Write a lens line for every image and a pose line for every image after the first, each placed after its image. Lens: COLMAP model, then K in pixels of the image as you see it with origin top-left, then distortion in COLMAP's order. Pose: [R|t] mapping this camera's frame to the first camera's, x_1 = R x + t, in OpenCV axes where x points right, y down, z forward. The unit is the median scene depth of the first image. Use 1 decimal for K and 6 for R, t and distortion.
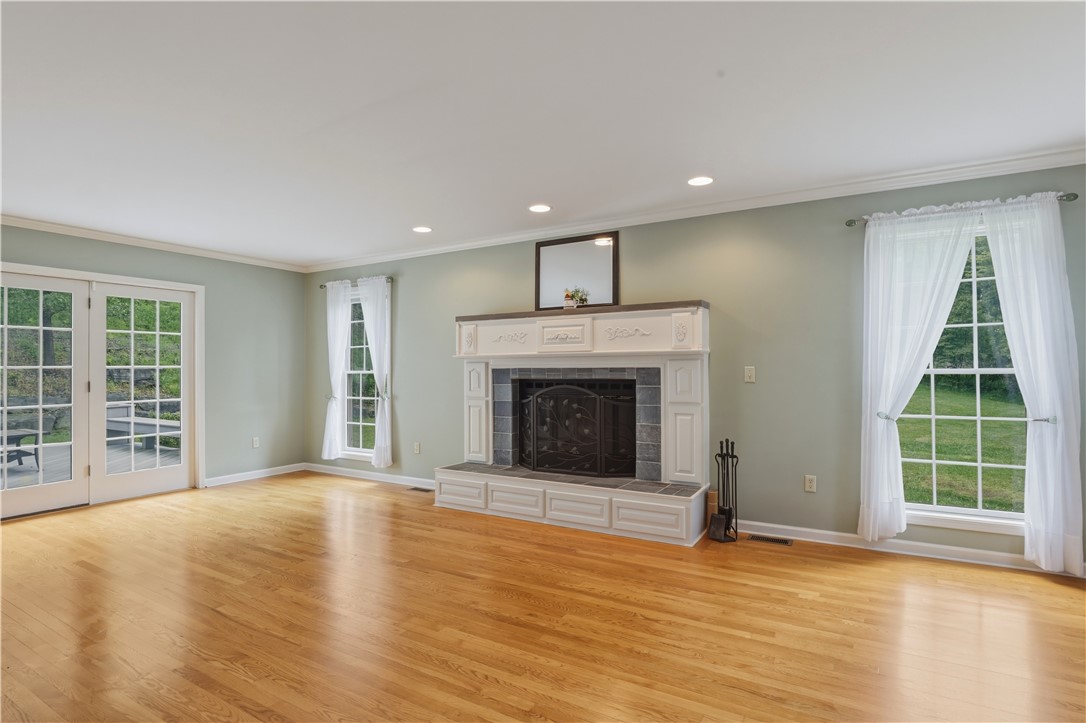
lens RADIAL K [[540.1, 0, 541.7], [0, 540.1, 361.5], [0, 0, 1]] dist [-0.026519, -0.000142]
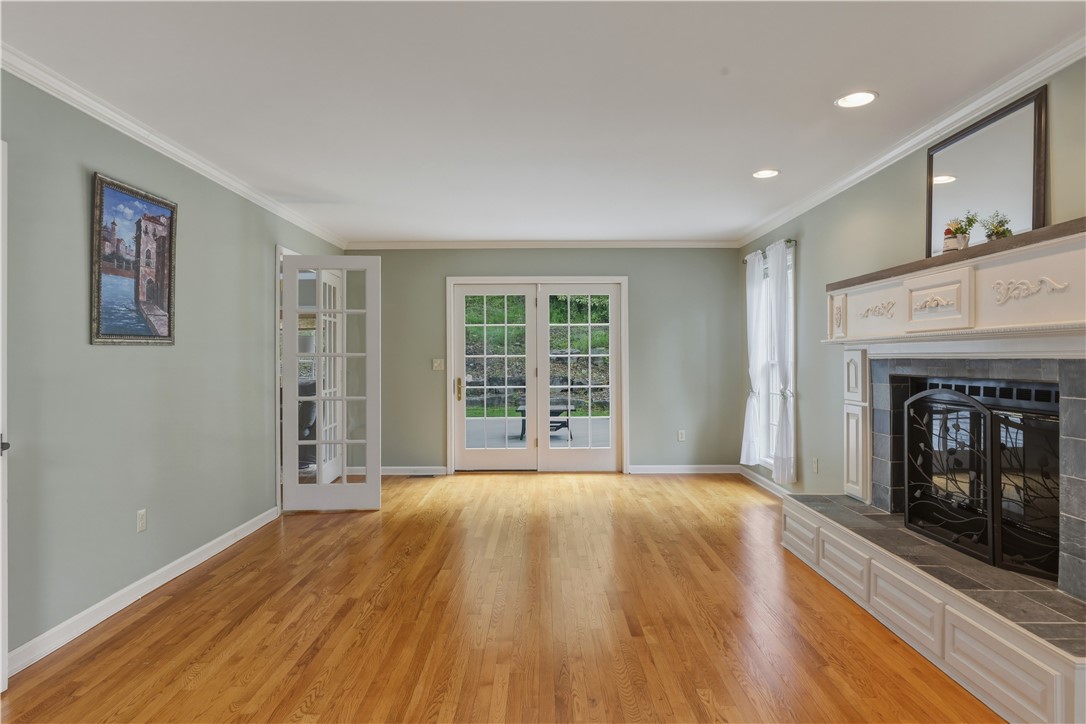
lens RADIAL K [[624.5, 0, 543.7], [0, 624.5, 357.8], [0, 0, 1]] dist [-0.022525, 0.002490]
pose [[0.522261, 0.004380, -0.852775, 0.369980], [0.007796, 0.999921, 0.009910, 0.001098], [0.852750, -0.011824, 0.522185, 0.291467]]
